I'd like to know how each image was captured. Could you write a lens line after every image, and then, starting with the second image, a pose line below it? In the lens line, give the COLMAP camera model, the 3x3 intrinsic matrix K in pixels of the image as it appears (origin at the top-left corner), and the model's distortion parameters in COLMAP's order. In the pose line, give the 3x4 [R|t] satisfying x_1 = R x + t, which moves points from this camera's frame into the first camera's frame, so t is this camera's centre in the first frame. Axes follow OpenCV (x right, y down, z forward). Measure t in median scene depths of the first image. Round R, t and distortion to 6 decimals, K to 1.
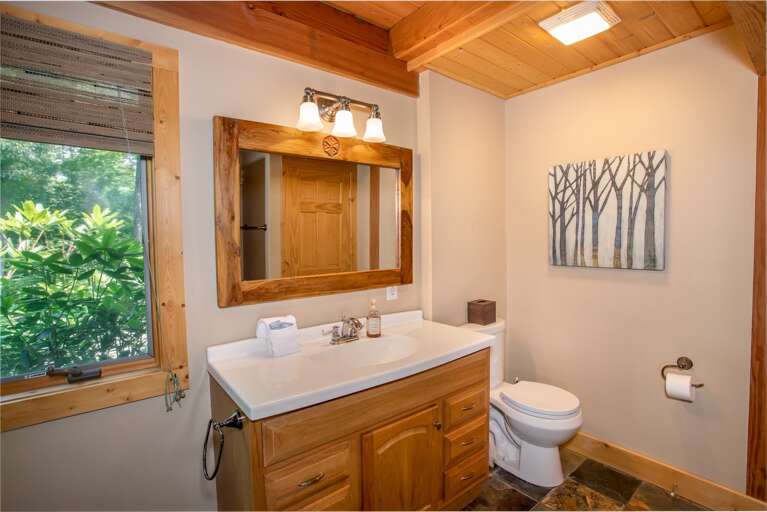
lens RADIAL K [[381.1, 0, 380.0], [0, 381.1, 254.5], [0, 0, 1]] dist [-0.072210, 0.030159]
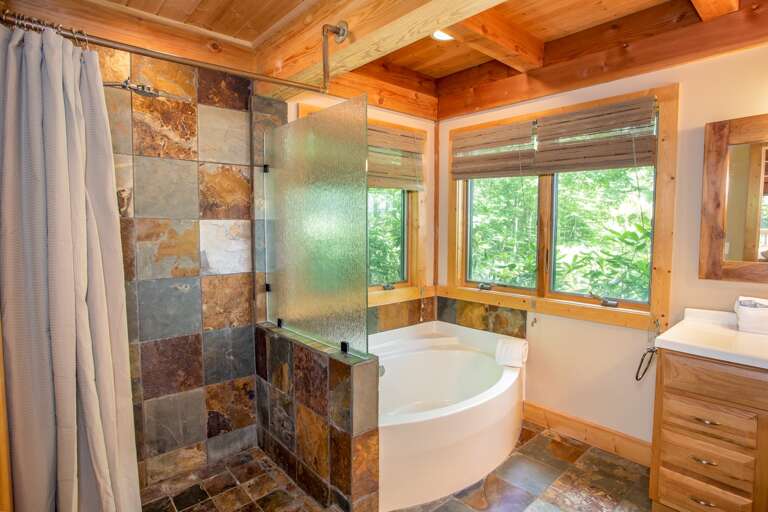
lens RADIAL K [[381.6, 0, 380.5], [0, 381.6, 254.5], [0, 0, 1]] dist [-0.072210, 0.030159]
pose [[0.022658, 0.091533, -0.995544, 0.763298], [-0.046885, 0.994801, 0.090398, 0.001545], [0.998643, 0.044628, 0.026832, -0.092189]]
